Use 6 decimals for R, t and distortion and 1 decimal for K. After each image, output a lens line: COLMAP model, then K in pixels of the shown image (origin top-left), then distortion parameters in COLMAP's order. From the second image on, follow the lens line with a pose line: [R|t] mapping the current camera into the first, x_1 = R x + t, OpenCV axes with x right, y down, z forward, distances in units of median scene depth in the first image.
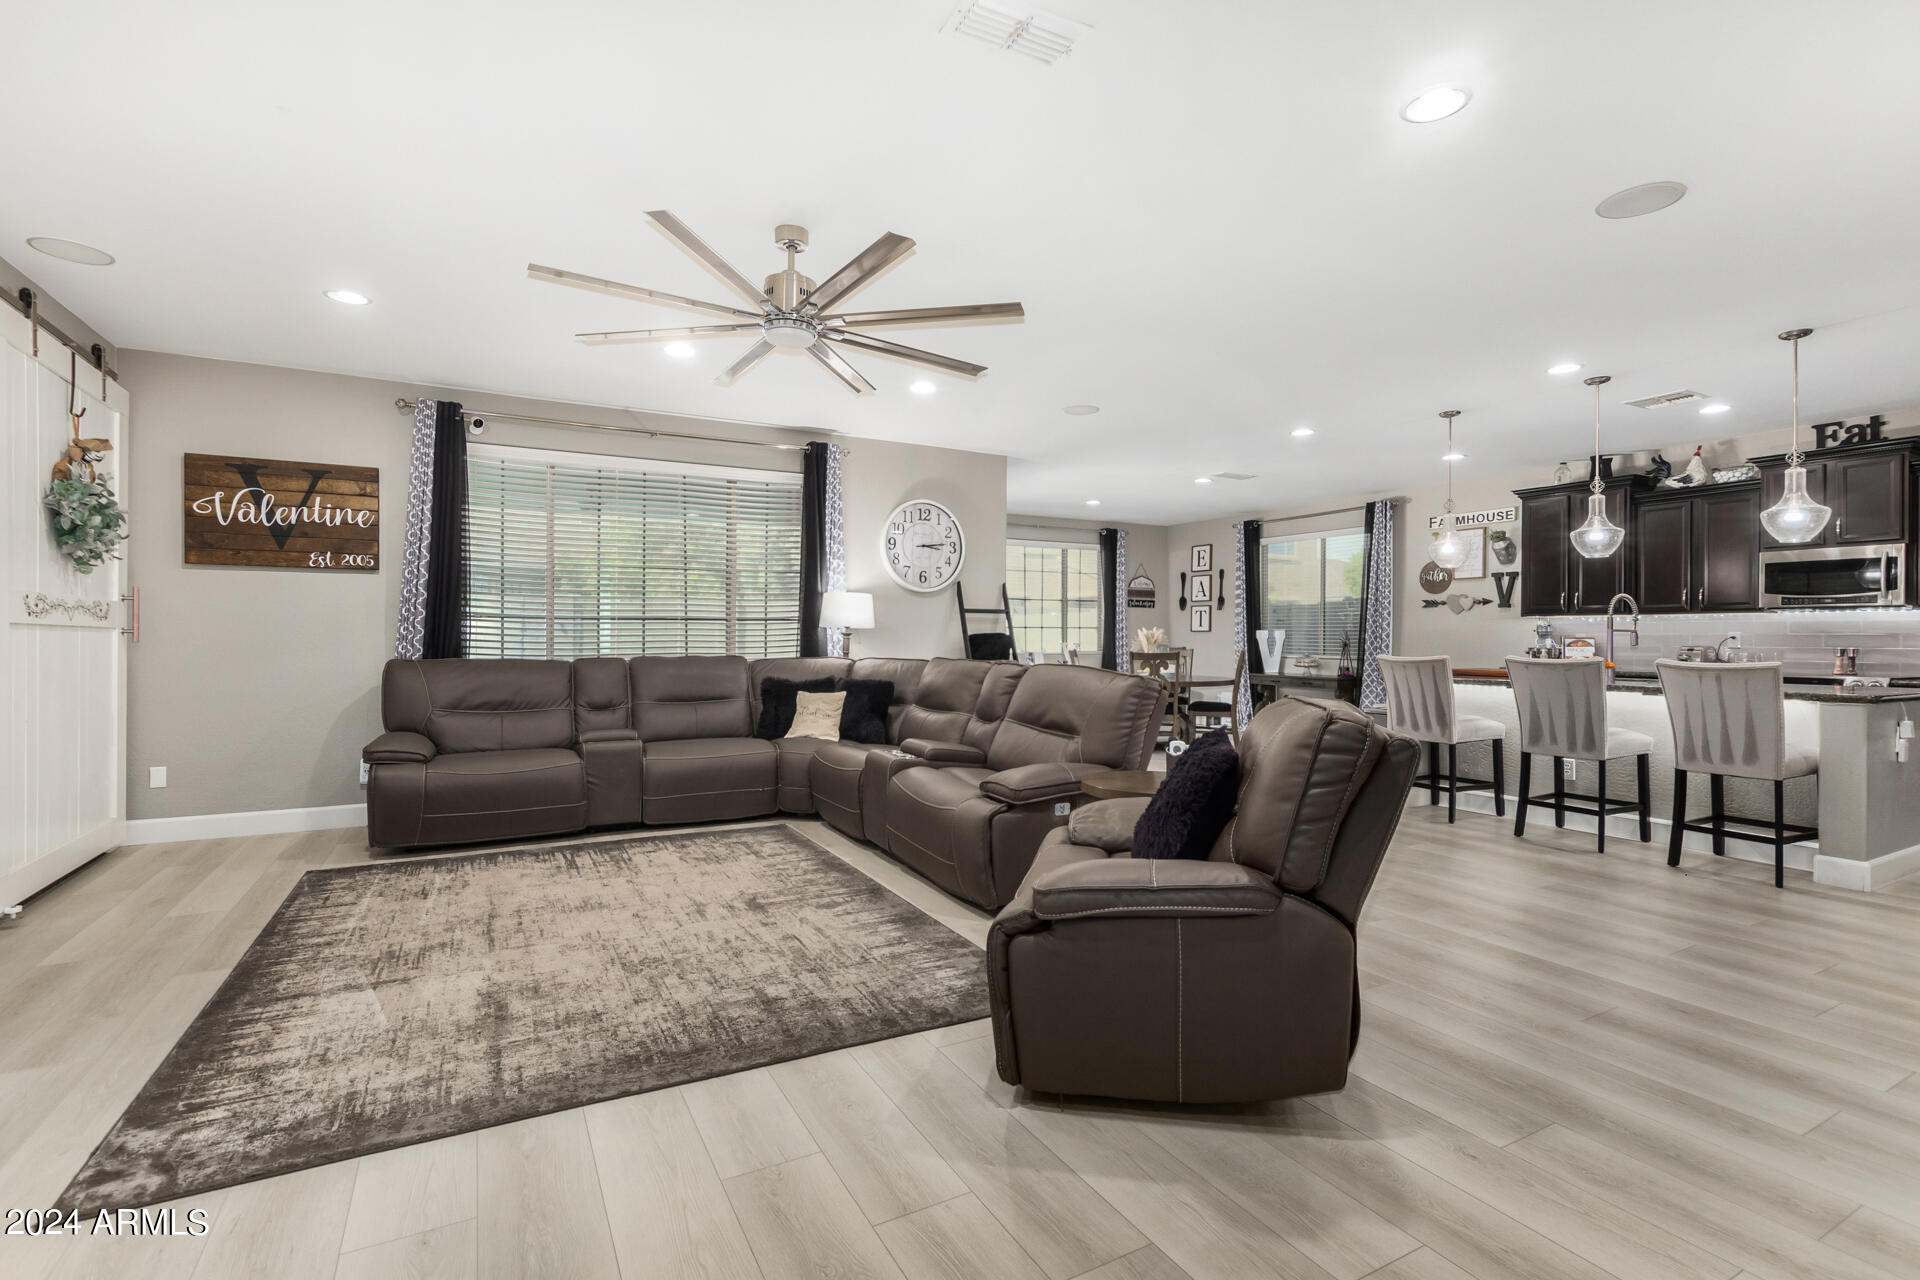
lens RADIAL K [[883.4, 0, 960.2], [0, 883.4, 636.0], [0, 0, 1]] dist [0.009361, -0.004422]
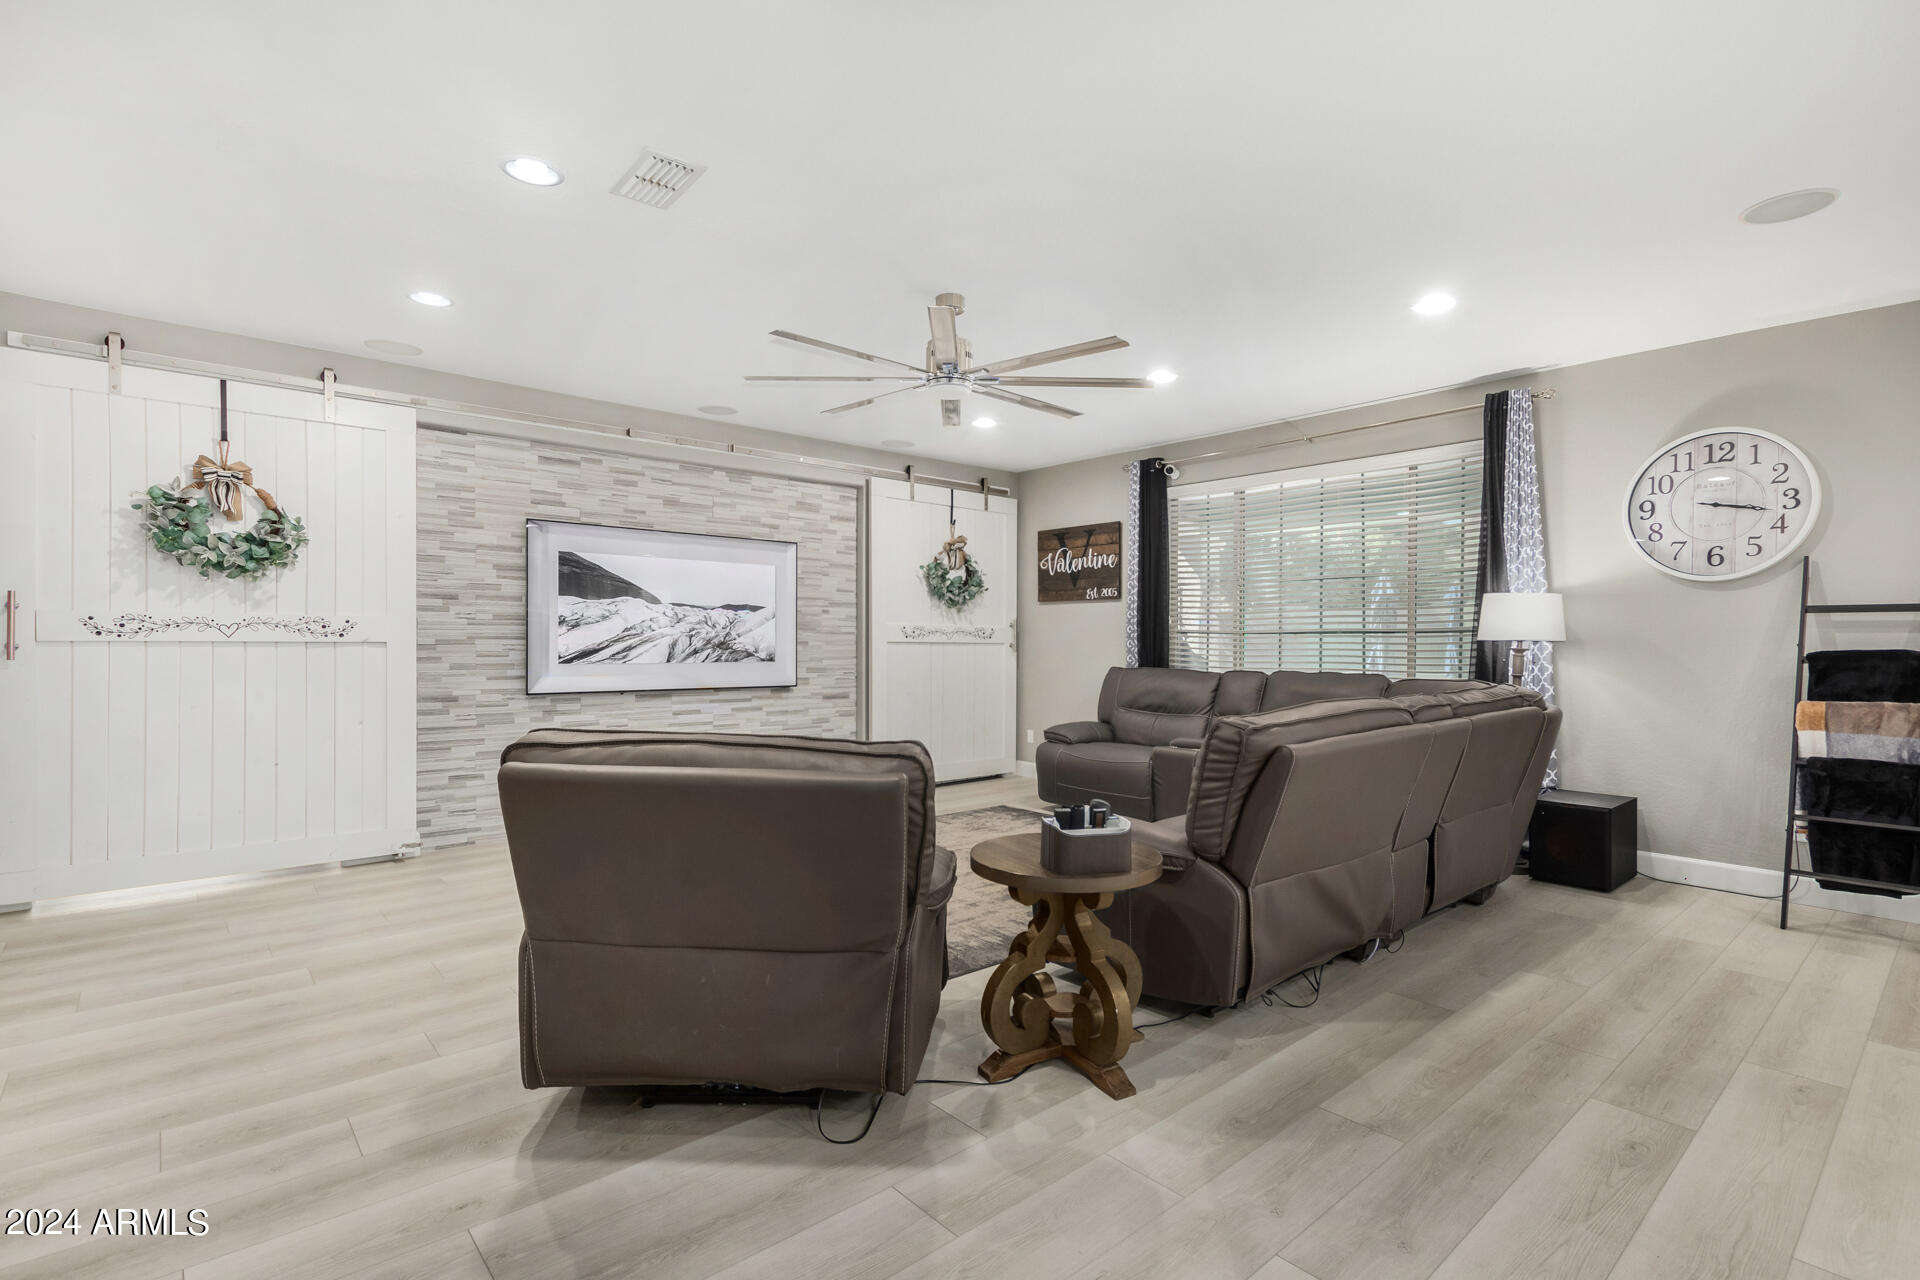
lens RADIAL K [[907.6, 0, 963.4], [0, 907.6, 639.9], [0, 0, 1]] dist [0.007630, -0.002291]
pose [[0.220124, -0.004083, -0.975463, 0.601919], [-0.003835, 0.999980, -0.005051, -0.005464], [0.975464, 0.004853, 0.220104, 0.476987]]
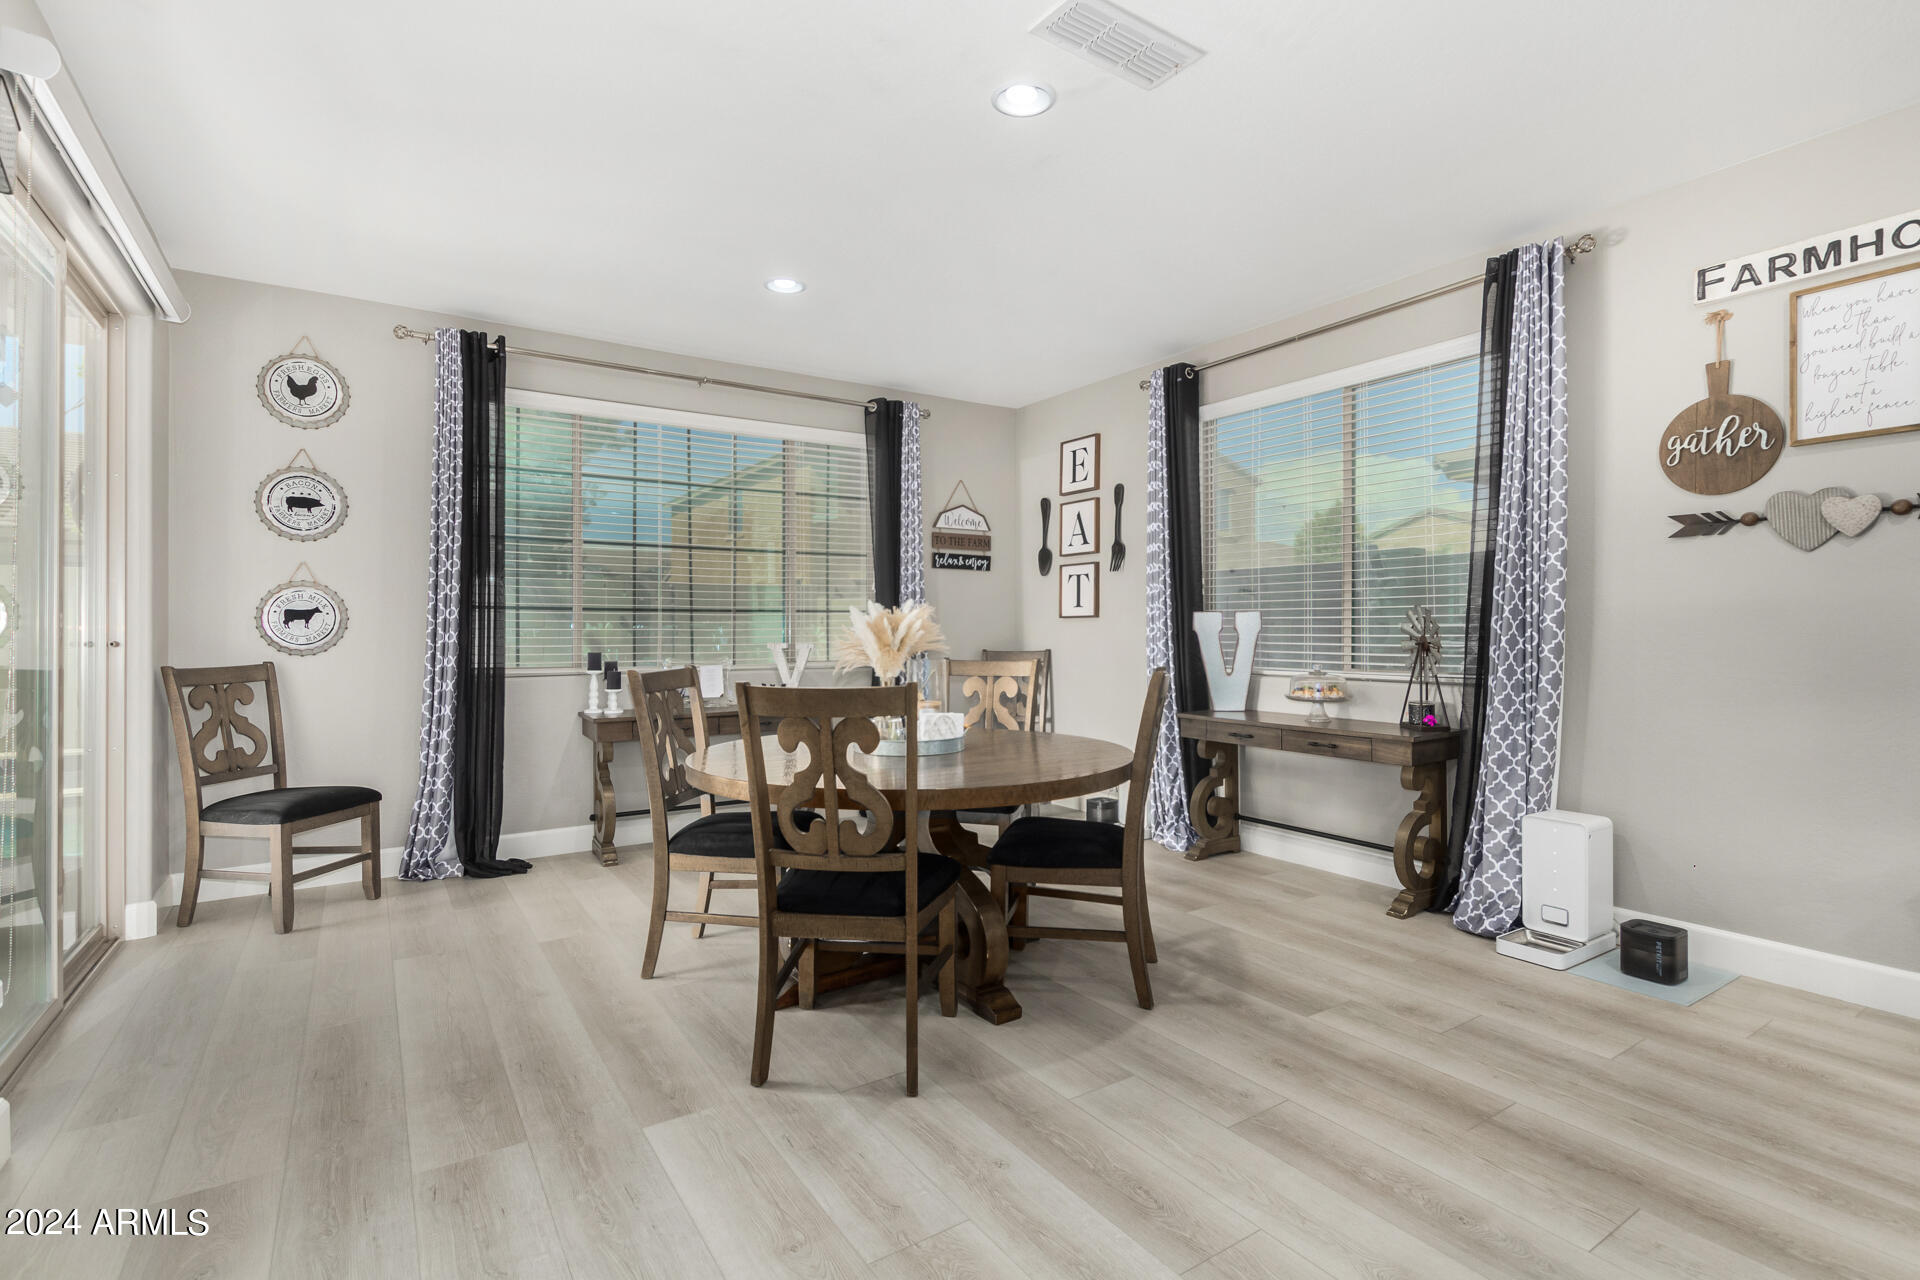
lens RADIAL K [[907.6, 0, 966.4], [0, 907.6, 627.3], [0, 0, 1]] dist [0.007630, -0.002291]
pose [[0.995892, -0.007611, 0.090230, 0.362129], [0.007894, 0.999965, -0.002787, 0.002477], [-0.090206, 0.003487, 0.995917, 1.117397]]
